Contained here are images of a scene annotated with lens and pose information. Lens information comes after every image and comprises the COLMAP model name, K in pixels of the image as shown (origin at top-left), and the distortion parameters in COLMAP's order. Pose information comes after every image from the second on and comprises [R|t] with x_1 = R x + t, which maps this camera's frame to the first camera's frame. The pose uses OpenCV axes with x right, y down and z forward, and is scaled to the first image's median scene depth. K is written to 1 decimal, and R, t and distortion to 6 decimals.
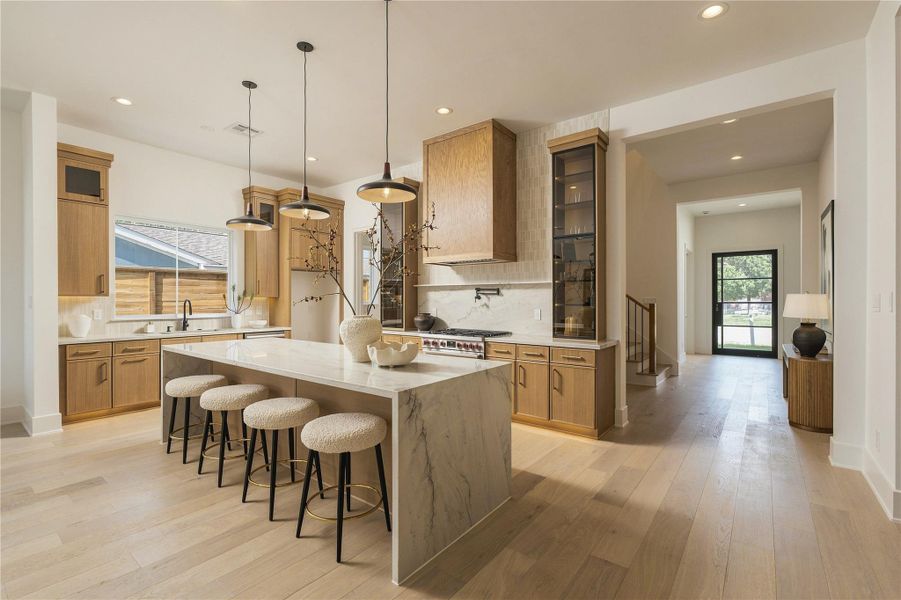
lens RADIAL K [[408.1, 0, 451.7], [0, 408.1, 300.8], [0, 0, 1]] dist [-0.002047, 0.000342]
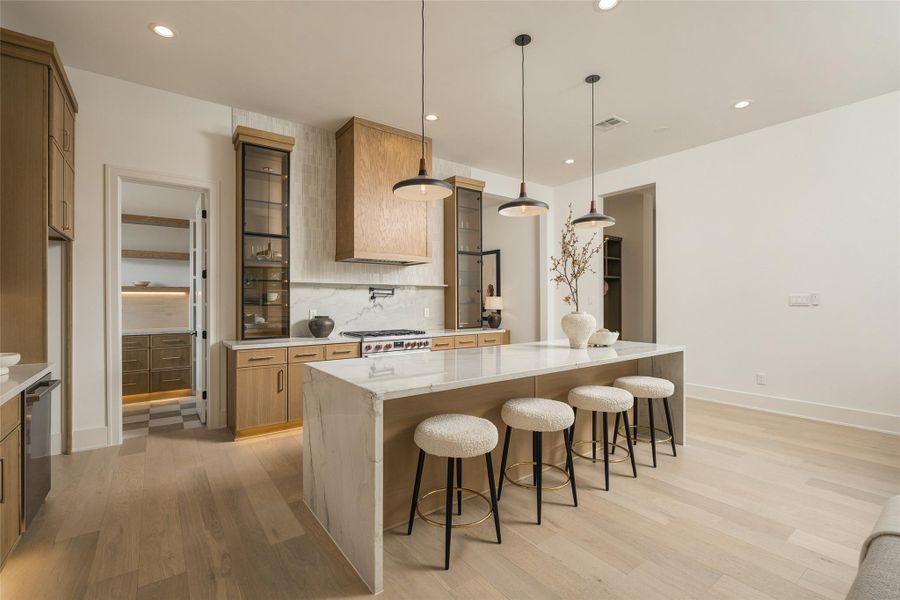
lens RADIAL K [[407.7, 0, 451.2], [0, 407.7, 300.8], [0, 0, 1]] dist [-0.002047, 0.000342]
pose [[0.281455, -0.002268, 0.959572, -0.852643], [0.000211, 0.999997, 0.002301, -0.001773], [-0.959574, -0.000445, 0.281455, 0.565560]]
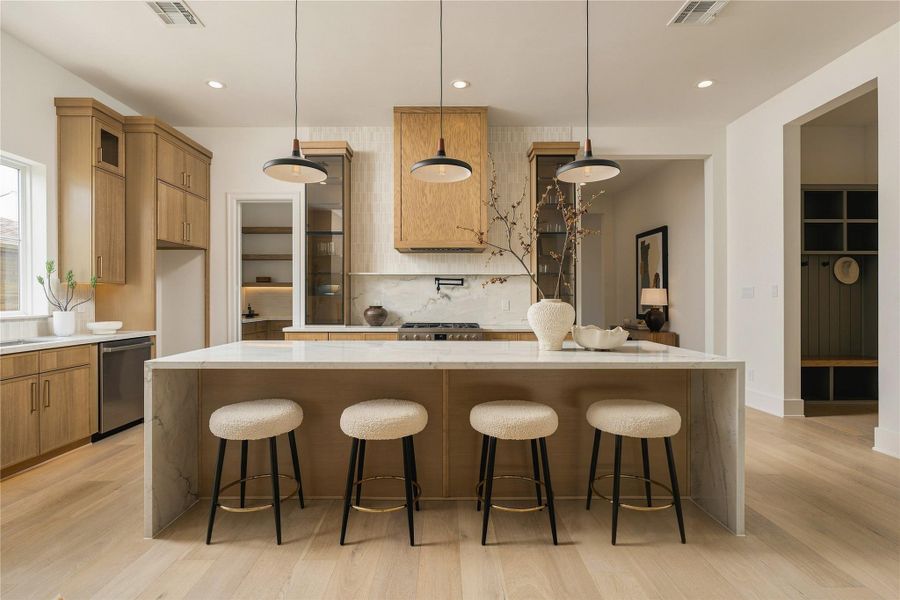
lens RADIAL K [[434.7, 0, 450.0], [0, 434.7, 300.0], [0, 0, 1]] dist [-0.000254, 0.000025]
pose [[0.793796, -0.000965, 0.608184, -0.544987], [0.001280, 0.999999, -0.000084, 0.020549], [-0.608183, 0.000845, 0.793796, 0.195197]]
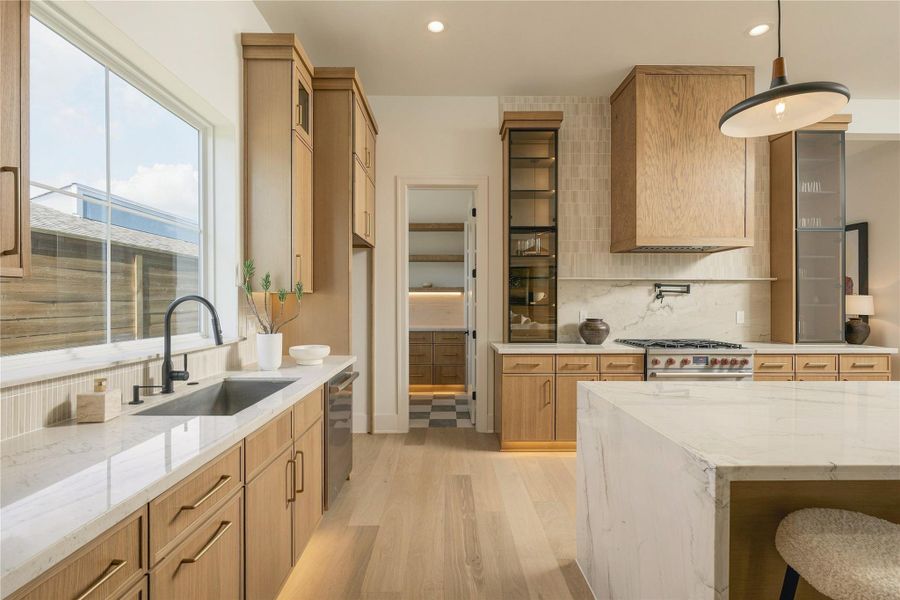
lens RADIAL K [[407.7, 0, 451.2], [0, 407.7, 300.8], [0, 0, 1]] dist [-0.002047, 0.000342]
pose [[0.788491, -0.000616, 0.615045, -0.740869], [-0.000544, 0.999998, 0.001700, -0.000572], [-0.615045, -0.001675, 0.788490, 0.661610]]
